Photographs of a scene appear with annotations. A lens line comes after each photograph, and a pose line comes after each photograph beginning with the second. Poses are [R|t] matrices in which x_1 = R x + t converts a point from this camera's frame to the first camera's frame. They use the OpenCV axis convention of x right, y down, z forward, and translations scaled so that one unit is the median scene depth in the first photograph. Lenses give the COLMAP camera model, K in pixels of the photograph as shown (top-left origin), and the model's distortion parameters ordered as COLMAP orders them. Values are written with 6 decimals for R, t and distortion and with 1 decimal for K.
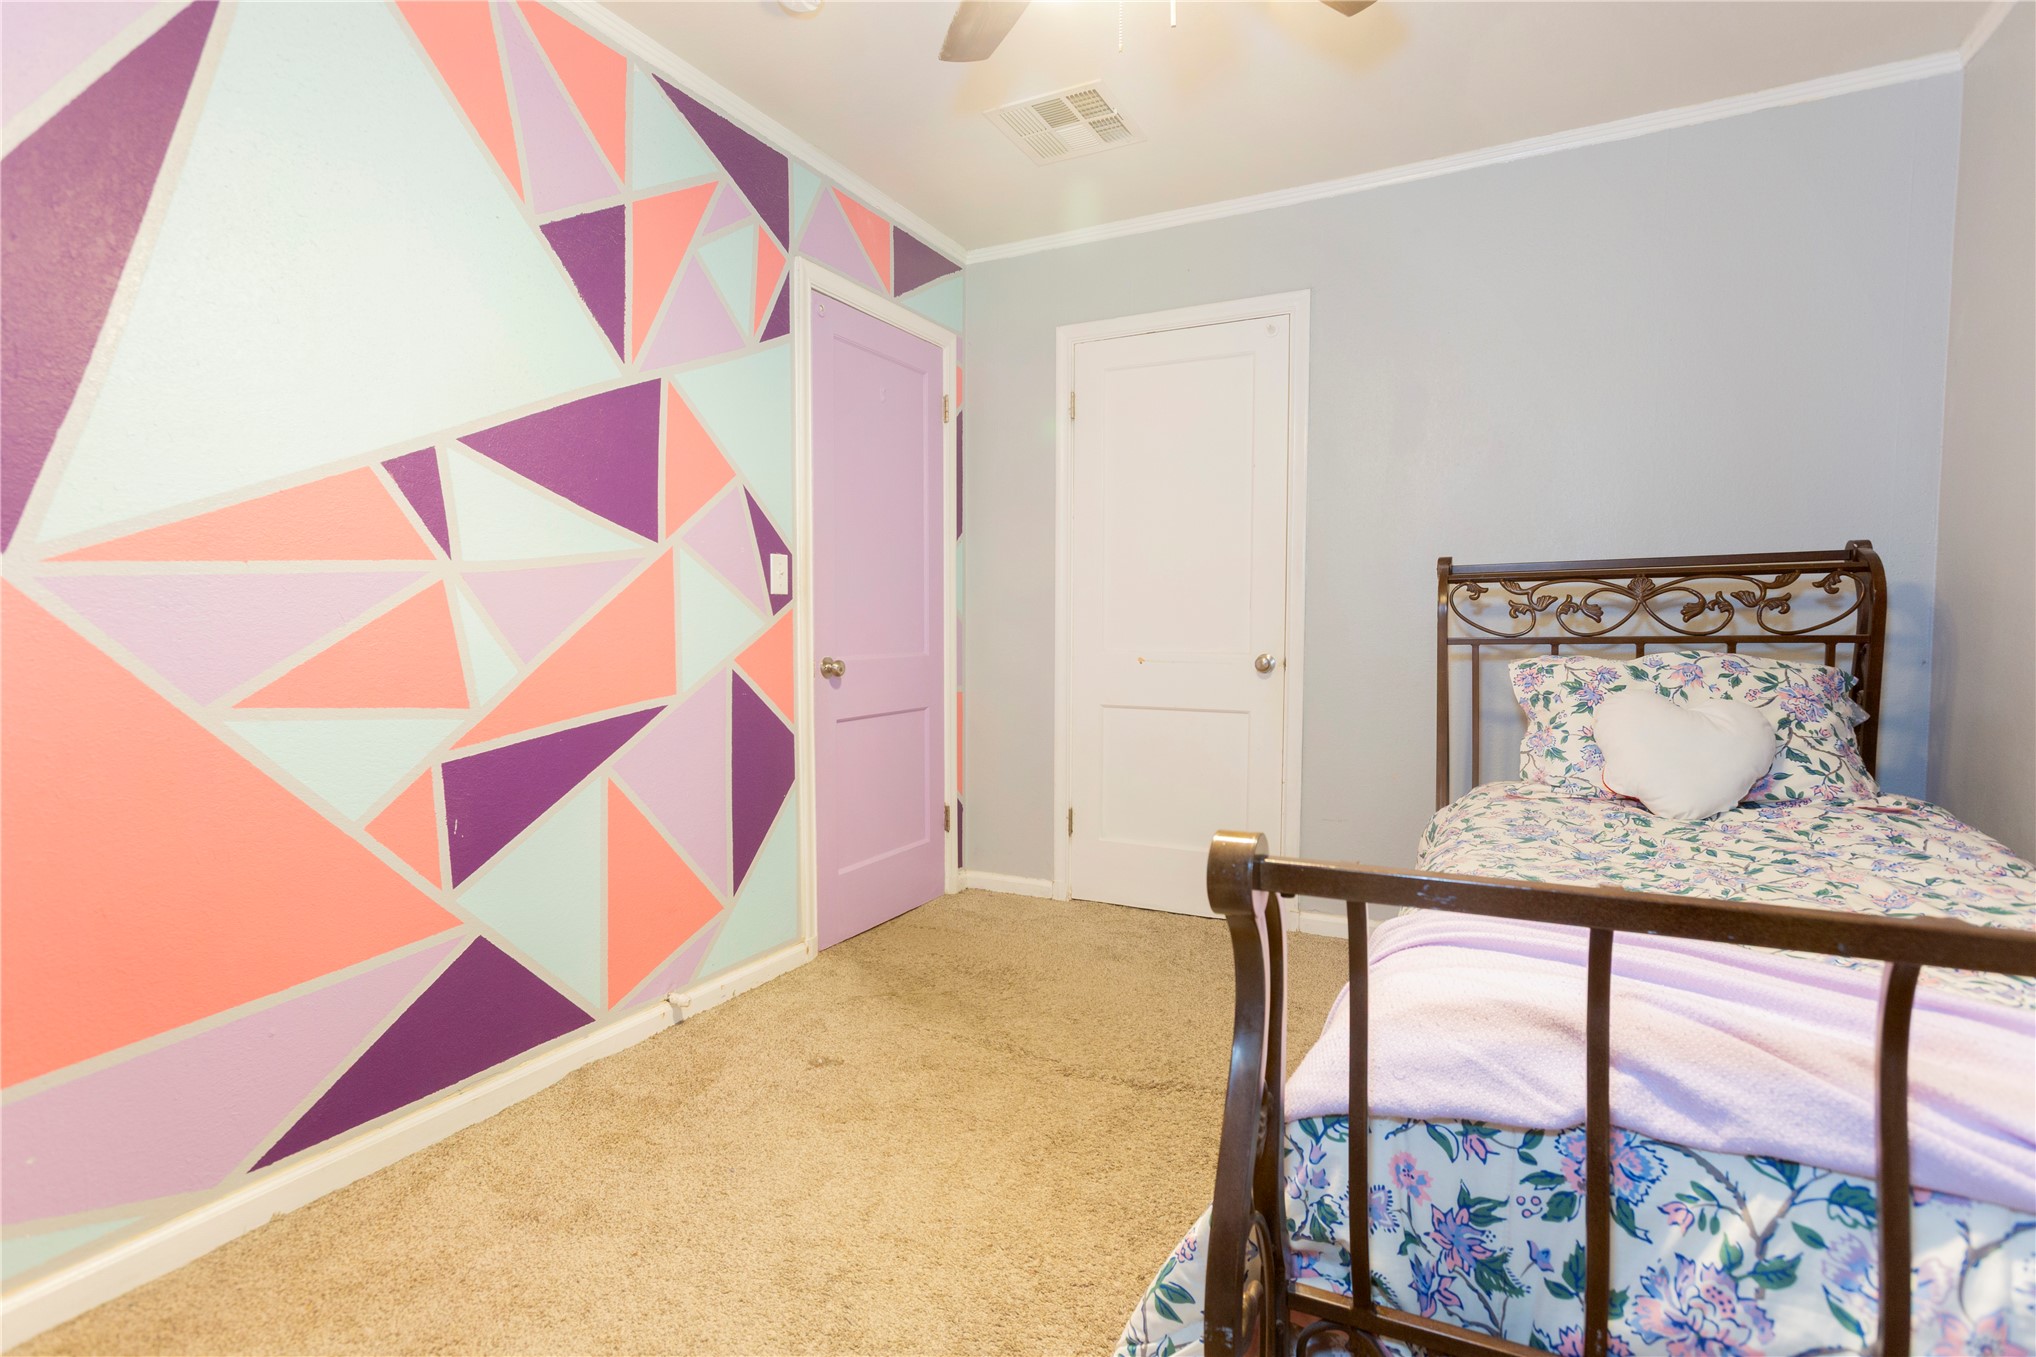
lens RADIAL K [[1030.2, 0, 1017.1], [0, 1030.2, 684.0], [0, 0, 1]] dist [-0.031853, 0.029386]
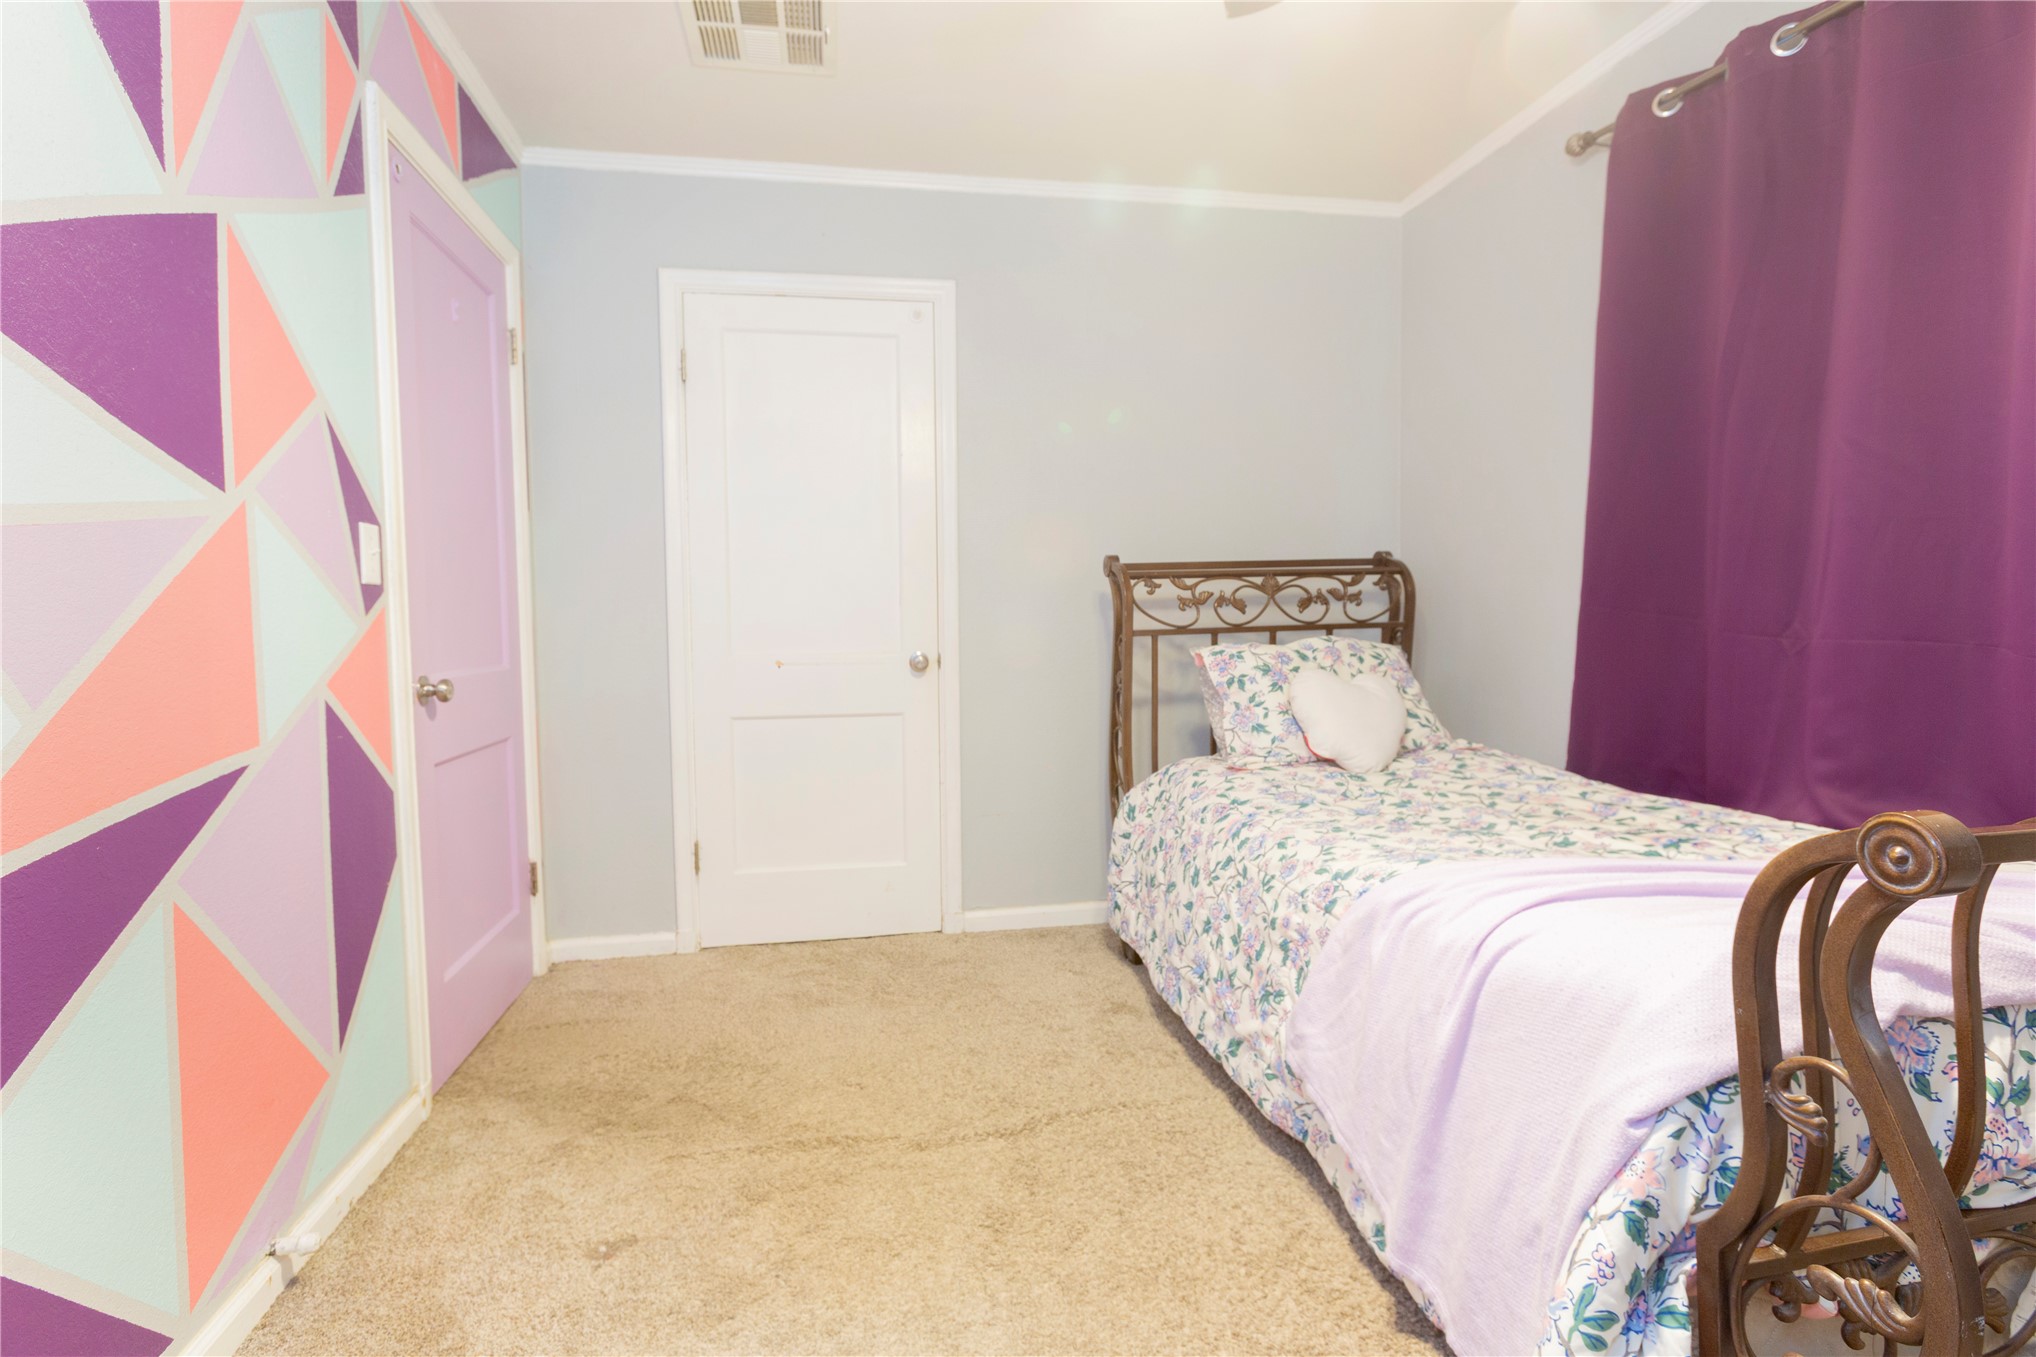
lens RADIAL K [[1005.3, 0, 1017.0], [0, 1005.3, 680.7], [0, 0, 1]] dist [-0.002889, 0.000230]
pose [[0.782466, -0.048893, 0.620771, -0.354250], [0.051846, 0.998567, 0.013298, -0.013136], [-0.620531, 0.021780, 0.783879, 0.262901]]
